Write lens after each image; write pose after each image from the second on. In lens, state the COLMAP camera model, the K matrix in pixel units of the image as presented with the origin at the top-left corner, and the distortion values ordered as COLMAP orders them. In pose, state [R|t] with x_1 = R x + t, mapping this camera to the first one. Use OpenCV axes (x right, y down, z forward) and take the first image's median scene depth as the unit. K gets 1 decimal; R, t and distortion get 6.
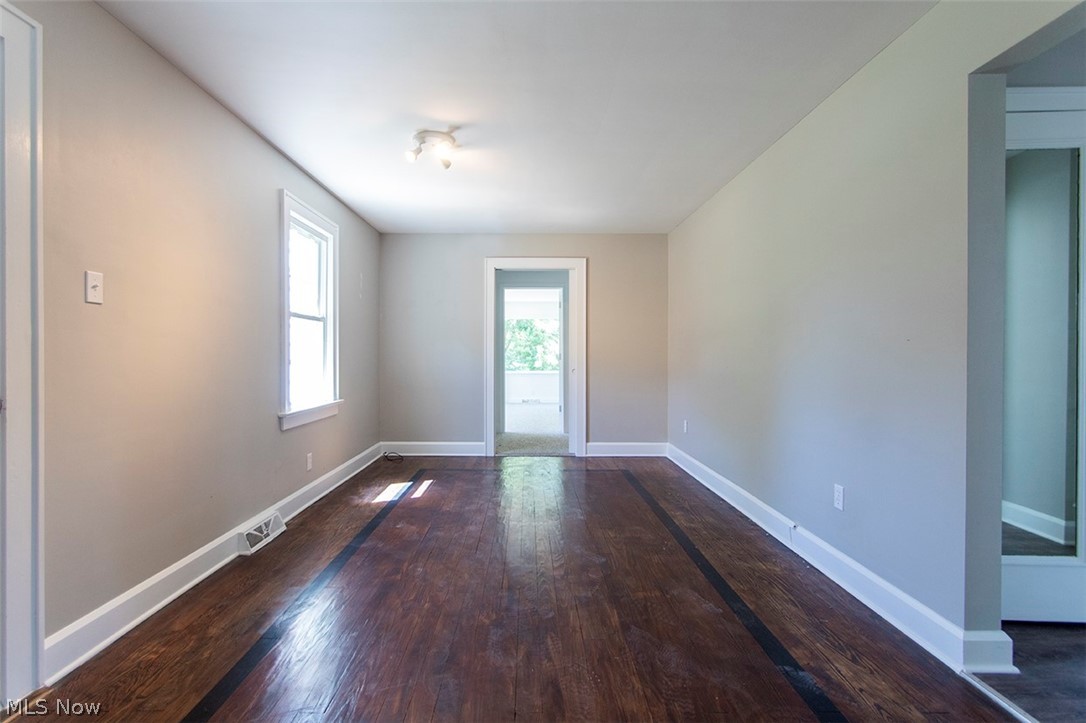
lens RADIAL K [[504.4, 0, 537.0], [0, 504.4, 361.6], [0, 0, 1]] dist [0.002222, 0.000610]
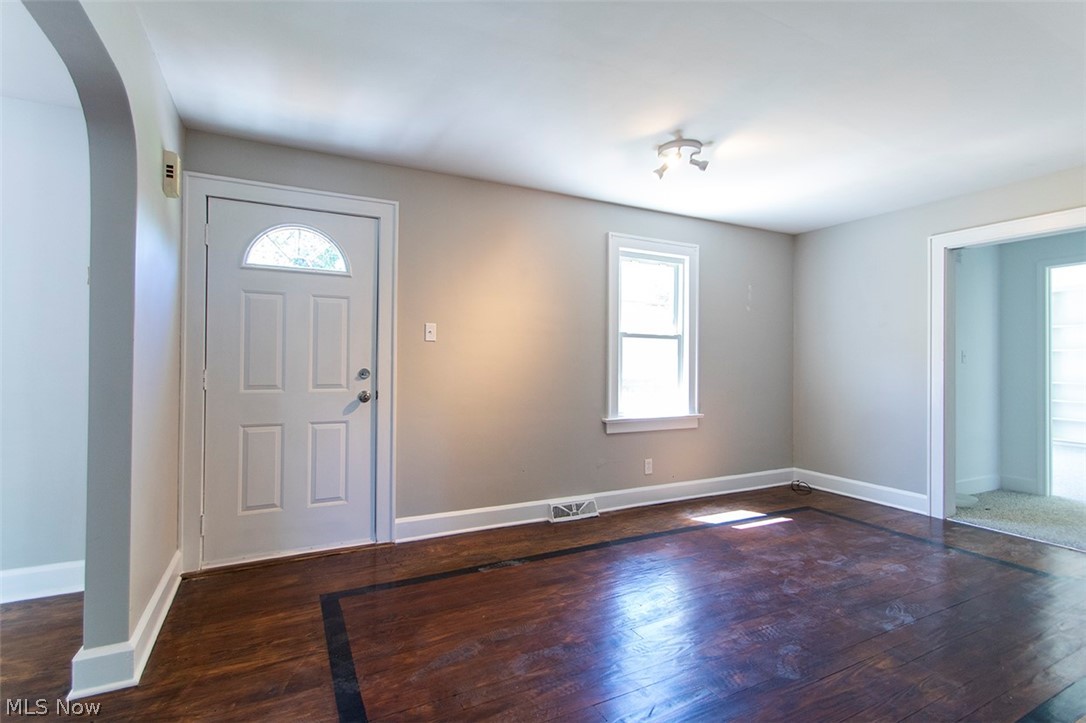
lens RADIAL K [[504.4, 0, 522.5], [0, 504.4, 363.3], [0, 0, 1]] dist [0.002222, 0.000610]
pose [[0.436824, 0.004875, -0.899534, 0.506510], [-0.019816, 0.999795, -0.004205, -0.021651], [0.899329, 0.019662, 0.436831, 0.307033]]
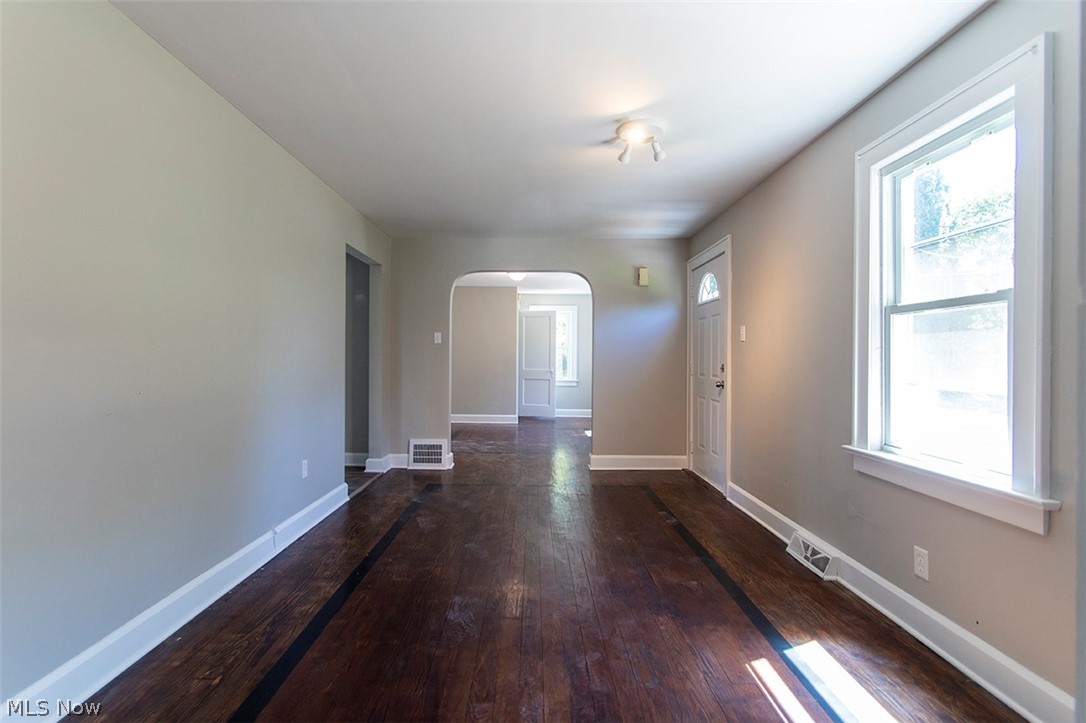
lens RADIAL K [[523.3, 0, 544.5], [0, 523.3, 362.2], [0, 0, 1]] dist [0.005536, 0.001371]
pose [[-0.999965, -0.007253, -0.004170, -0.031127], [-0.007330, 0.999794, 0.018921, -0.039645], [0.004032, 0.018950, -0.999812, 1.873371]]
